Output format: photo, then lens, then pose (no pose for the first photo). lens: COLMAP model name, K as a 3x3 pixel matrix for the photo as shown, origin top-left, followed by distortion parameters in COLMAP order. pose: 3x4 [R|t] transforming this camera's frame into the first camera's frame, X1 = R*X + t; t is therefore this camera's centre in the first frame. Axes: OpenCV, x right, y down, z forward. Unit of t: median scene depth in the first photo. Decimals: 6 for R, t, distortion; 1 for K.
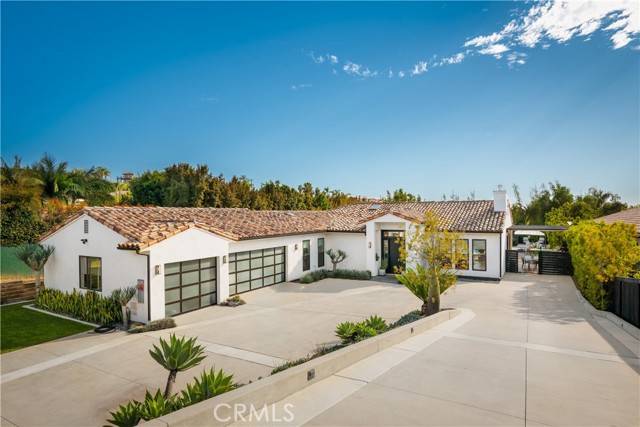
lens RADIAL K [[364.6, 0, 317.4], [0, 364.6, 212.3], [0, 0, 1]] dist [-0.003079, 0.000263]
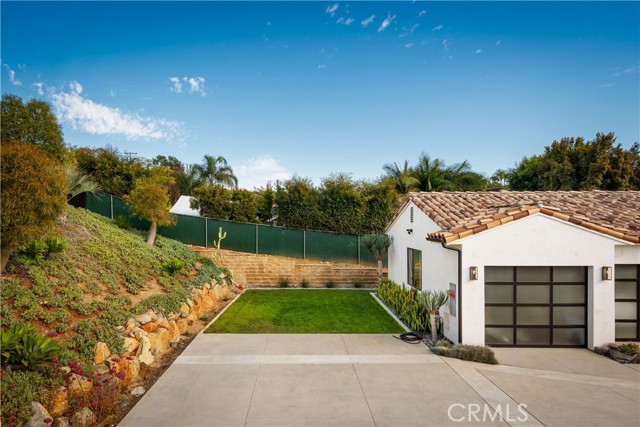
lens RADIAL K [[364.6, 0, 308.2], [0, 364.6, 225.7], [0, 0, 1]] dist [-0.003079, 0.000263]
pose [[0.499885, 0.017289, -0.865919, 0.002237], [-0.001829, 0.999820, 0.018907, 0.046271], [0.866090, -0.007868, 0.499827, 0.322750]]
